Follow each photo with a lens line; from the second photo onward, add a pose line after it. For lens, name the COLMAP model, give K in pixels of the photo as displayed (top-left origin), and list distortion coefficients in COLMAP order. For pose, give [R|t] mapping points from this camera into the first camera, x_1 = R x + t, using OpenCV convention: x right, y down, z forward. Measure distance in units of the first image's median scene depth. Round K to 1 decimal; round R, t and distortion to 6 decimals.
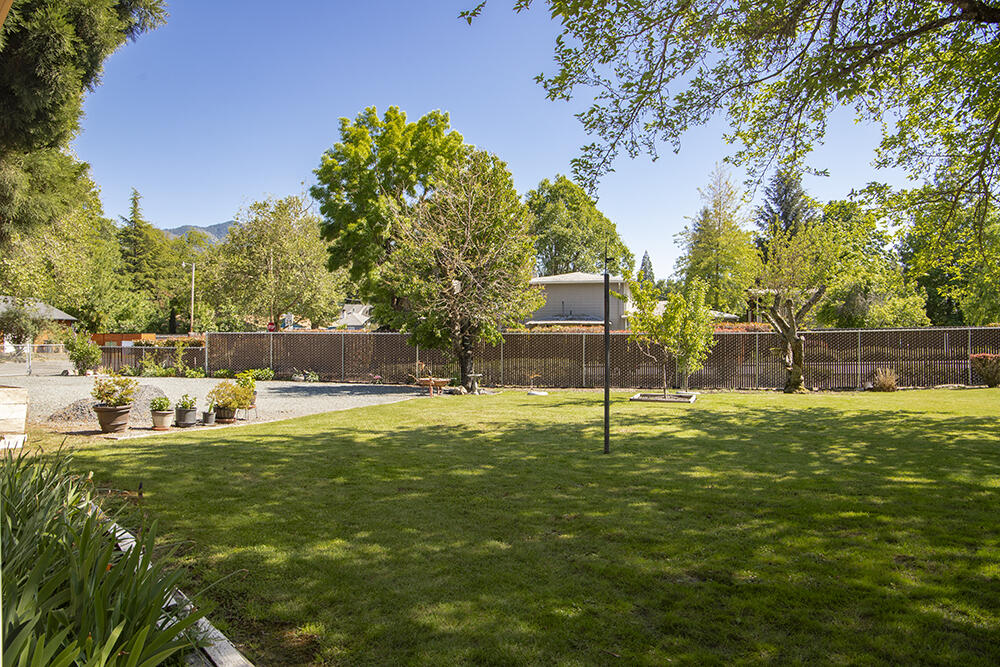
lens RADIAL K [[697.2, 0, 500.0], [0, 697.2, 333.5], [0, 0, 1]] dist [-0.132788, 0.102322]
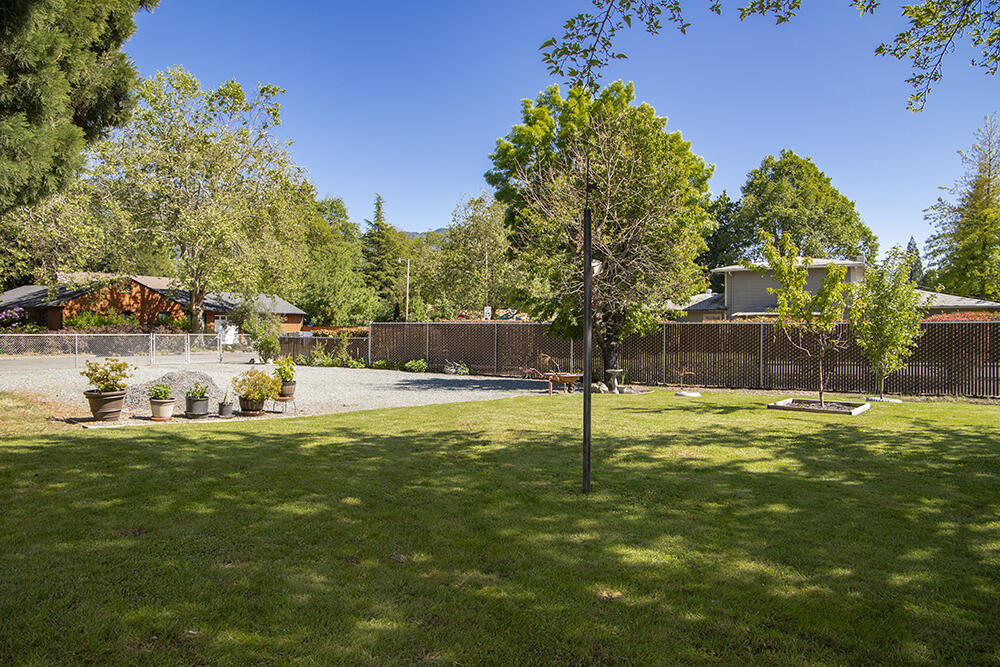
lens RADIAL K [[697.2, 0, 500.0], [0, 697.2, 333.5], [0, 0, 1]] dist [-0.132788, 0.102322]
pose [[0.939878, 0.004730, -0.341479, 0.087241], [-0.002953, 0.999979, 0.005721, 0.007290], [0.341499, -0.004369, 0.939872, 0.111329]]
